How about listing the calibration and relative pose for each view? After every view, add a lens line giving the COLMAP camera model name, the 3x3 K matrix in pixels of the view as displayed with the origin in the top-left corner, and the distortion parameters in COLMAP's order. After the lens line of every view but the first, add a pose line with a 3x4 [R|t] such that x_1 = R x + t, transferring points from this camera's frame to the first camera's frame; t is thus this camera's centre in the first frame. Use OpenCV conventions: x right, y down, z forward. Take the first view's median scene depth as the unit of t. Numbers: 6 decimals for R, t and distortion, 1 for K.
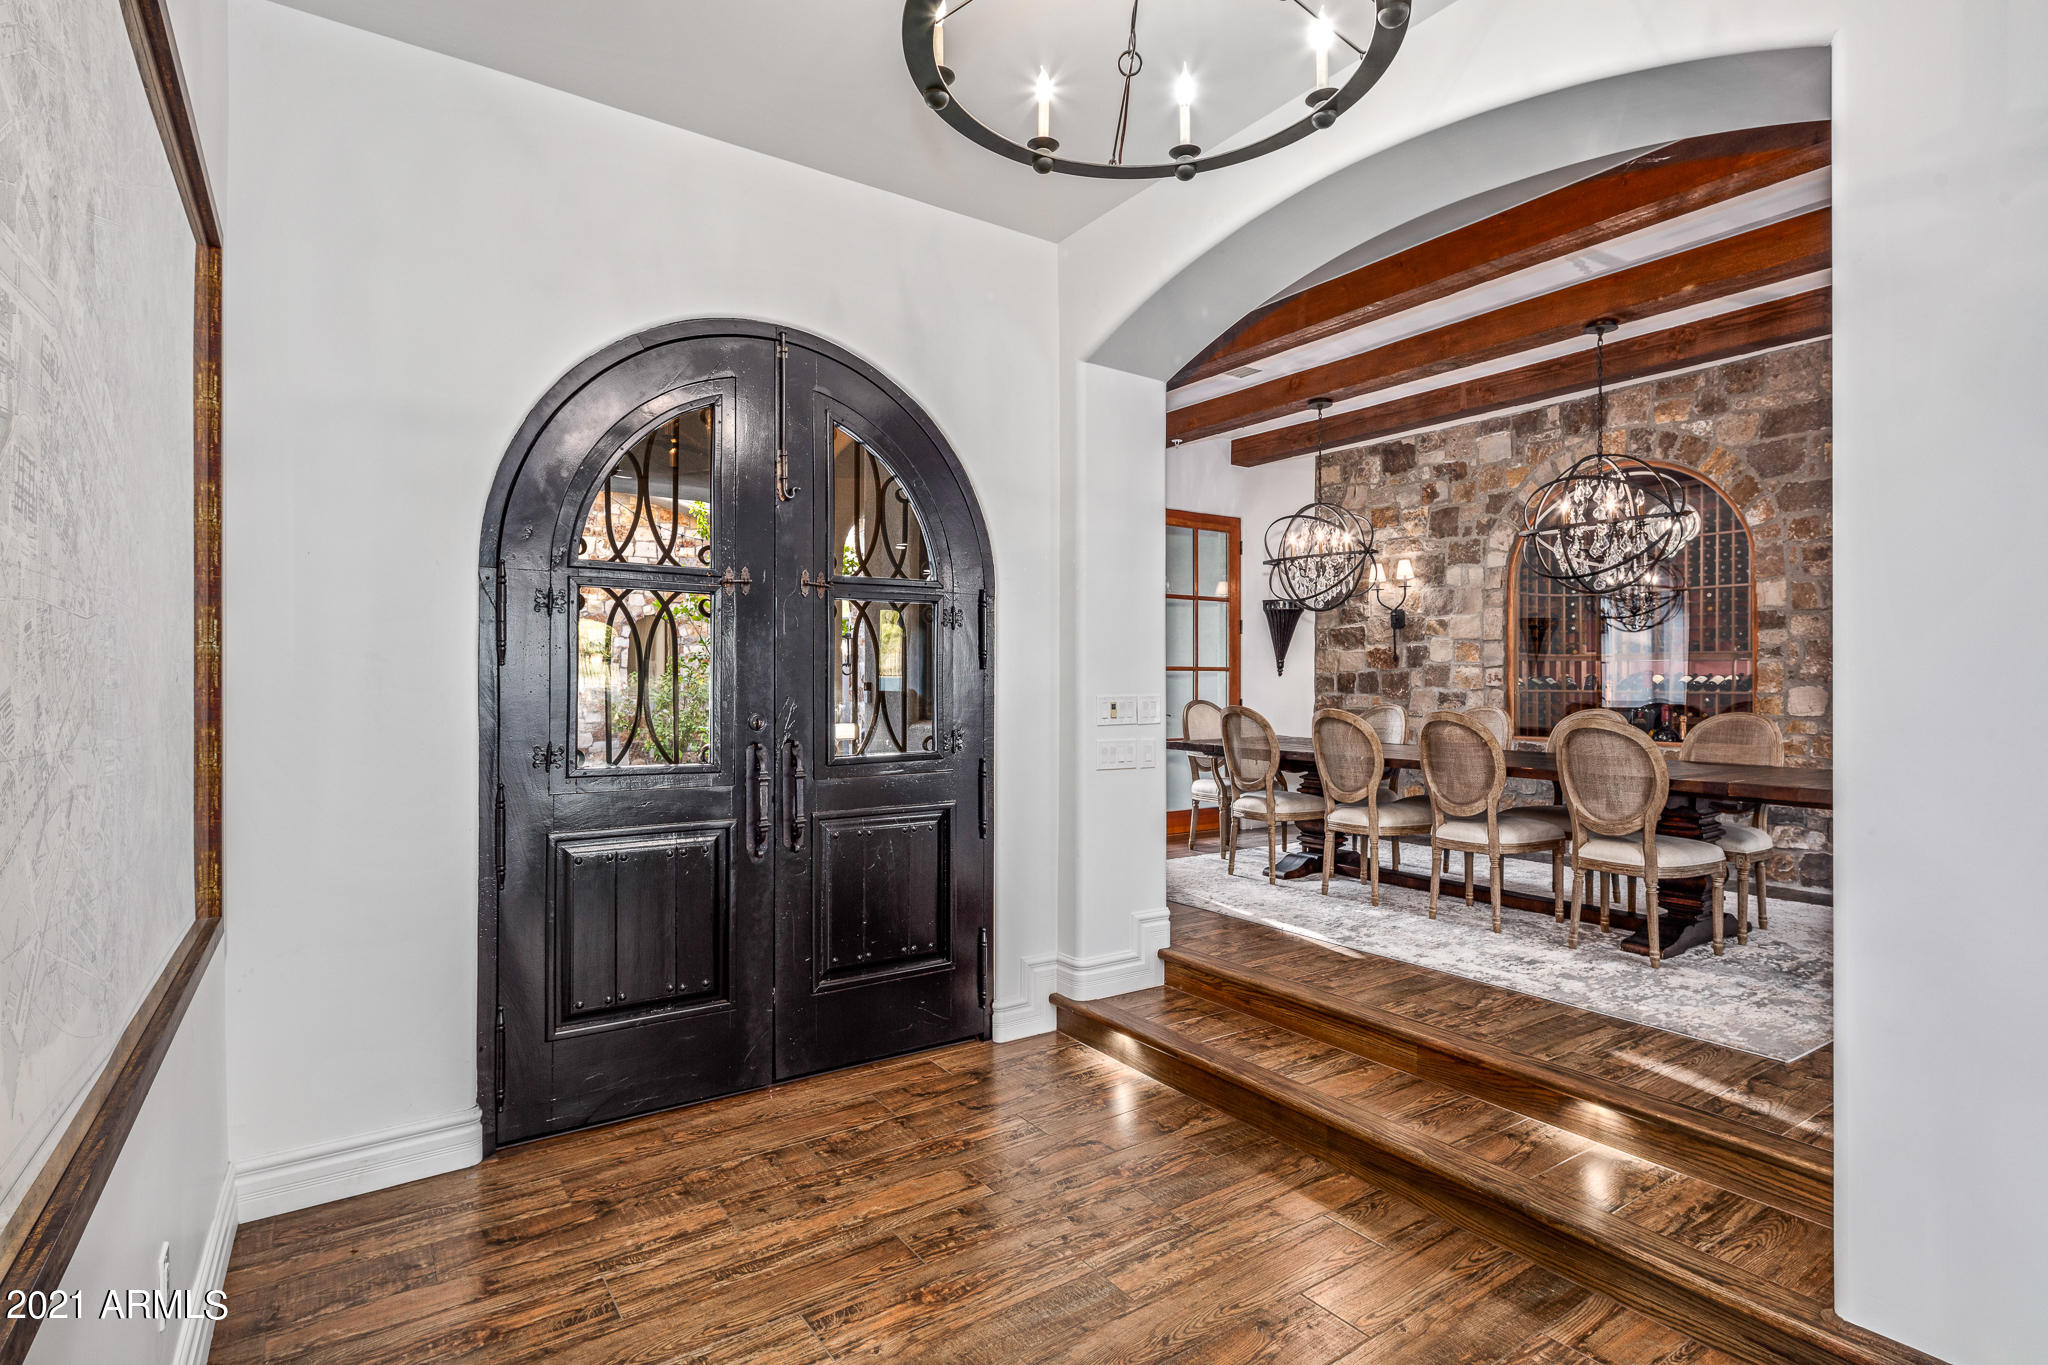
lens RADIAL K [[997.4, 0, 1032.3], [0, 997.4, 679.5], [0, 0, 1]] dist [-0.000910, -0.001432]
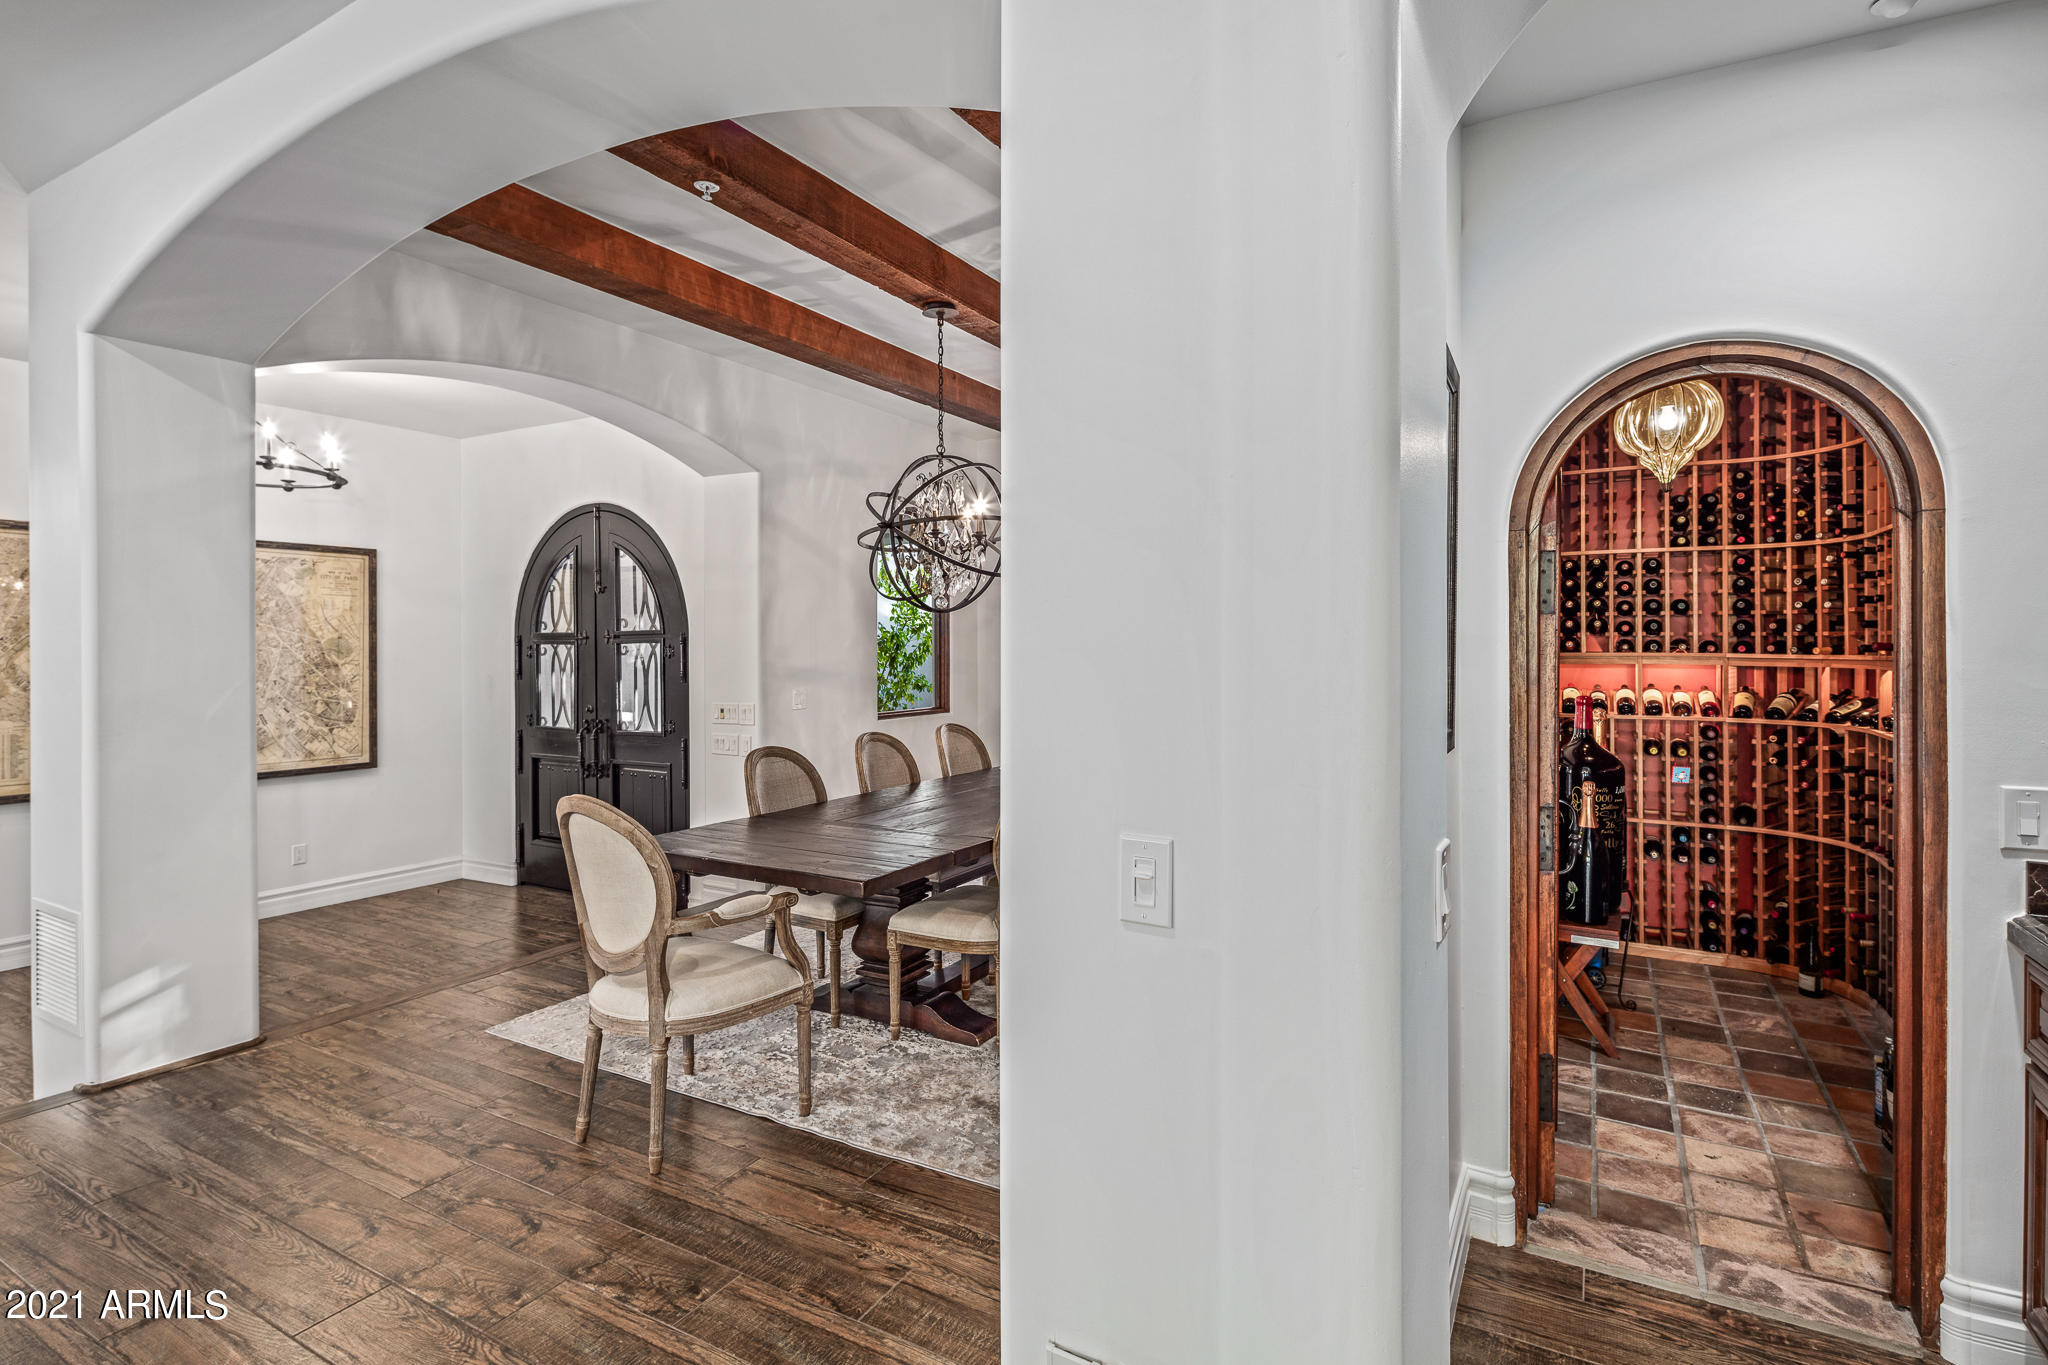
lens RADIAL K [[997.4, 0, 1045.5], [0, 997.4, 651.3], [0, 0, 1]] dist [-0.000910, -0.001432]
pose [[0.445404, 0.000197, -0.895330, 1.770025], [0.004721, 0.999986, 0.002568, -0.067590], [0.895317, -0.005371, 0.445397, 0.878401]]
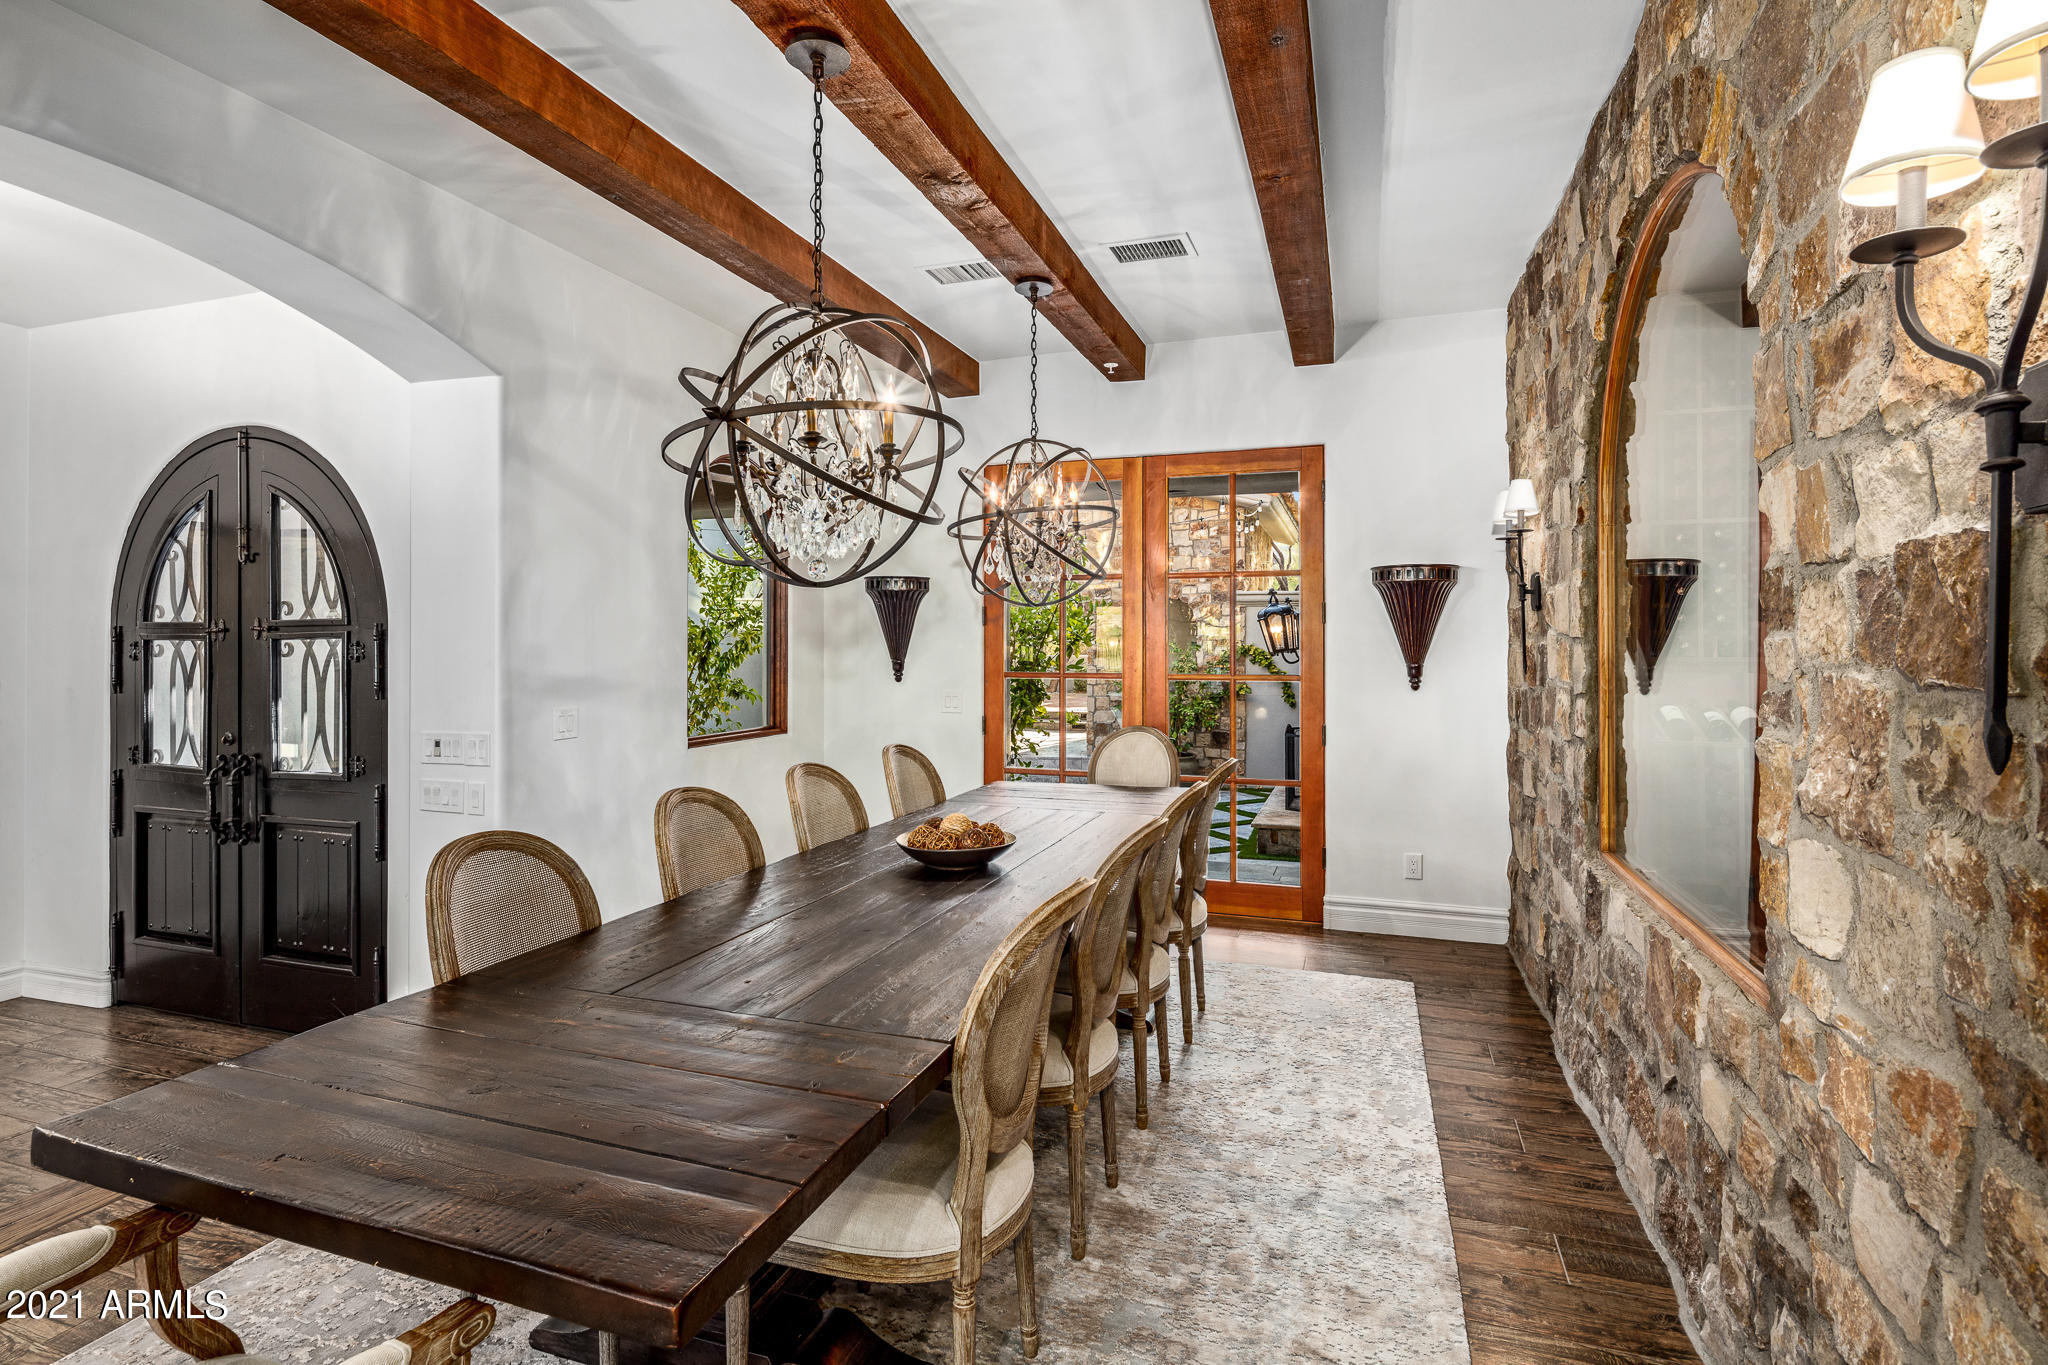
lens RADIAL K [[997.4, 0, 1045.5], [0, 997.4, 639.4], [0, 0, 1]] dist [-0.000910, -0.001432]
pose [[0.602826, -0.006929, -0.797842, 1.309101], [0.002412, 0.999974, -0.006862, -0.070060], [0.797869, 0.002212, 0.602827, 1.006663]]
